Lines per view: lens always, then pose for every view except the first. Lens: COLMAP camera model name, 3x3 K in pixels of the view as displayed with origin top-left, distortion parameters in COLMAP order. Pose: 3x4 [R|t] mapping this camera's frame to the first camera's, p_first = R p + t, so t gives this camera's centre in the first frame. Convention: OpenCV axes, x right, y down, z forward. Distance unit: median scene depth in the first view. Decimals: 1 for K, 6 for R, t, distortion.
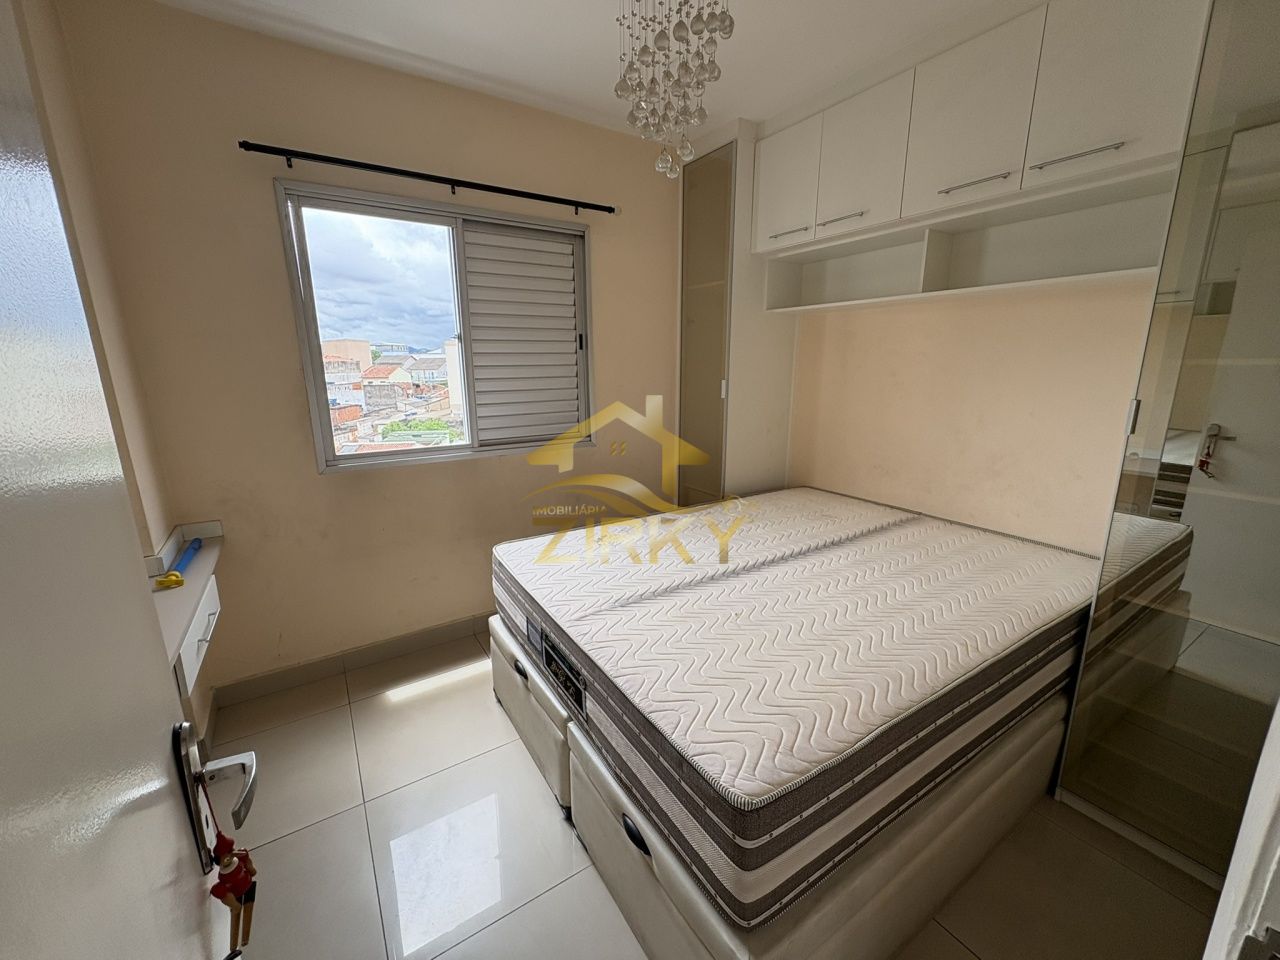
lens RADIAL K [[511.0, 0, 638.8], [0, 511.0, 476.7], [0, 0, 1]] dist [-0.000021, -0.000003]
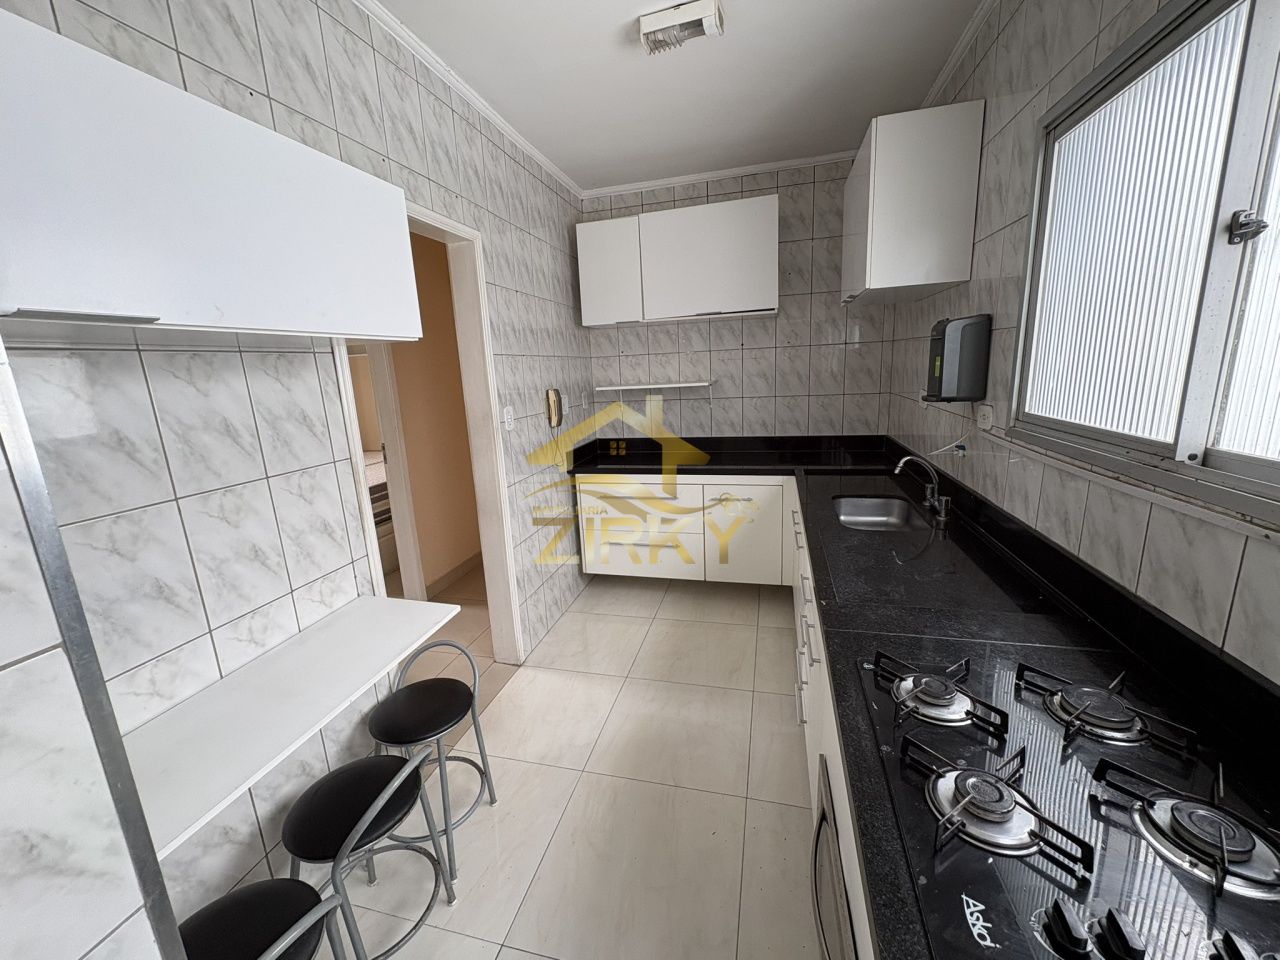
lens RADIAL K [[511.0, 0, 637.7], [0, 511.0, 479.3], [0, 0, 1]] dist [-0.000021, -0.000003]
pose [[-0.680923, -0.119065, 0.722612, -0.093682], [0.213370, 0.911637, 0.351271, -0.296665], [-0.700583, 0.393372, -0.595350, 1.253003]]
